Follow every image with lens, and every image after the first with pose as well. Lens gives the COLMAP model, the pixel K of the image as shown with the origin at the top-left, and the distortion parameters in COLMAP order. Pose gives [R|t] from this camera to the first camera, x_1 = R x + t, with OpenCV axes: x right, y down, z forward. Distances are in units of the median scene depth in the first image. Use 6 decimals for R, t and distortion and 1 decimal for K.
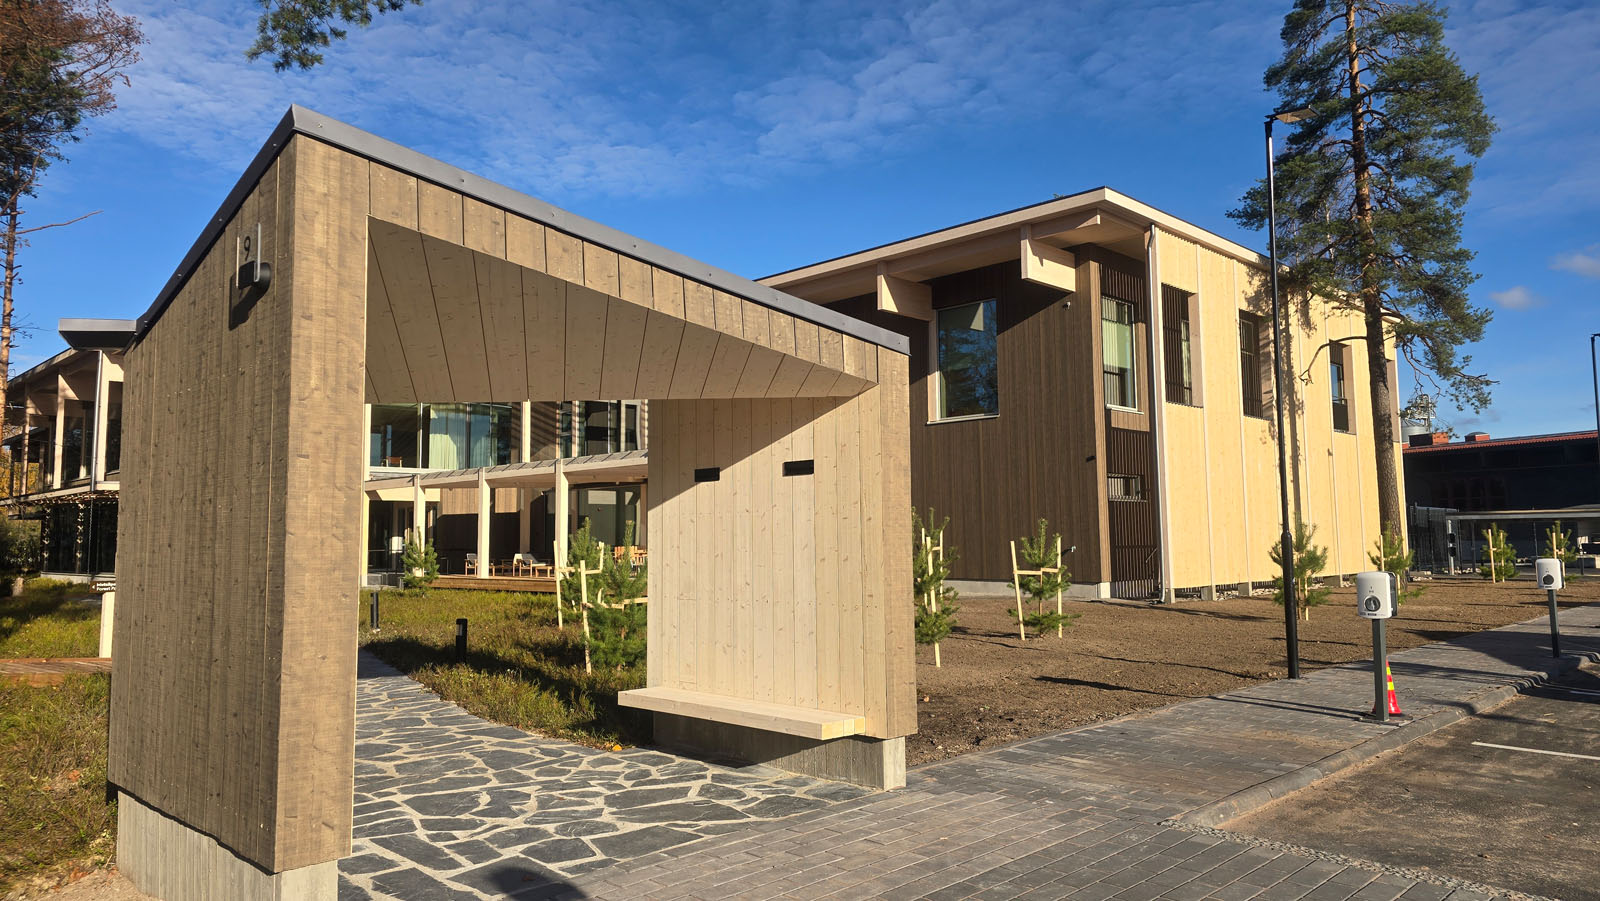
lens RADIAL K [[990.6, 0, 800.0], [0, 990.6, 450.5], [0, 0, 1]] dist [-0.000014, -0.001793]
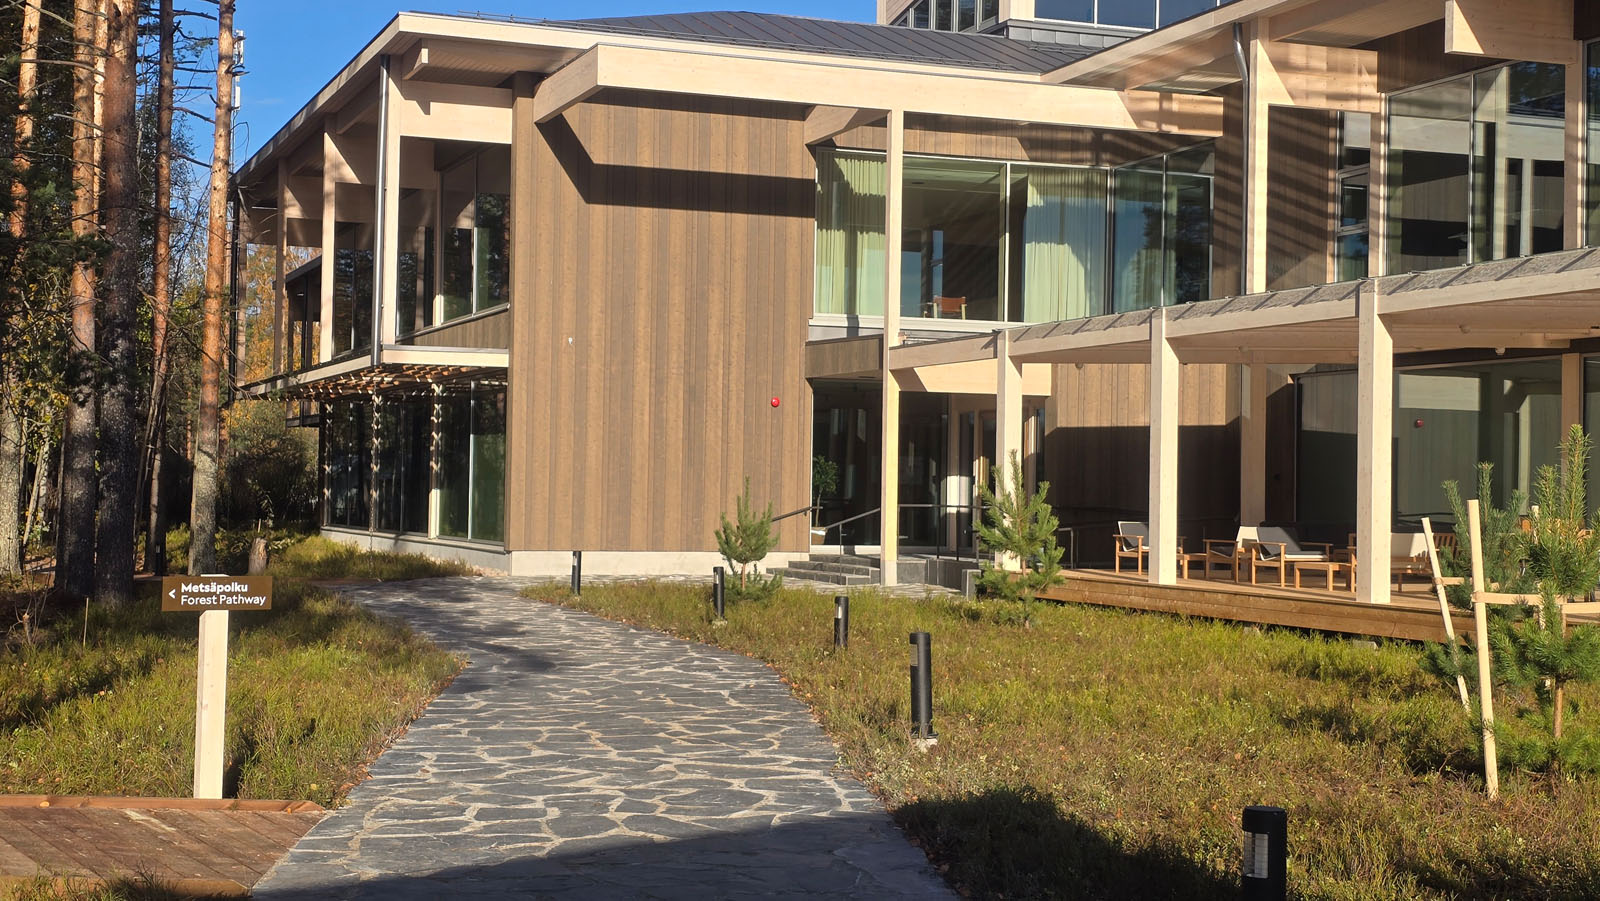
lens RADIAL K [[1530.5, 0, 800.0], [0, 1530.5, 450.5], [0, 0, 1]] dist [0.002886, -0.000239]
pose [[0.891542, 0.017928, -0.452583, -0.167309], [0.010655, 0.998110, 0.060527, 0.035061], [0.452812, -0.058785, 0.889666, 0.376019]]
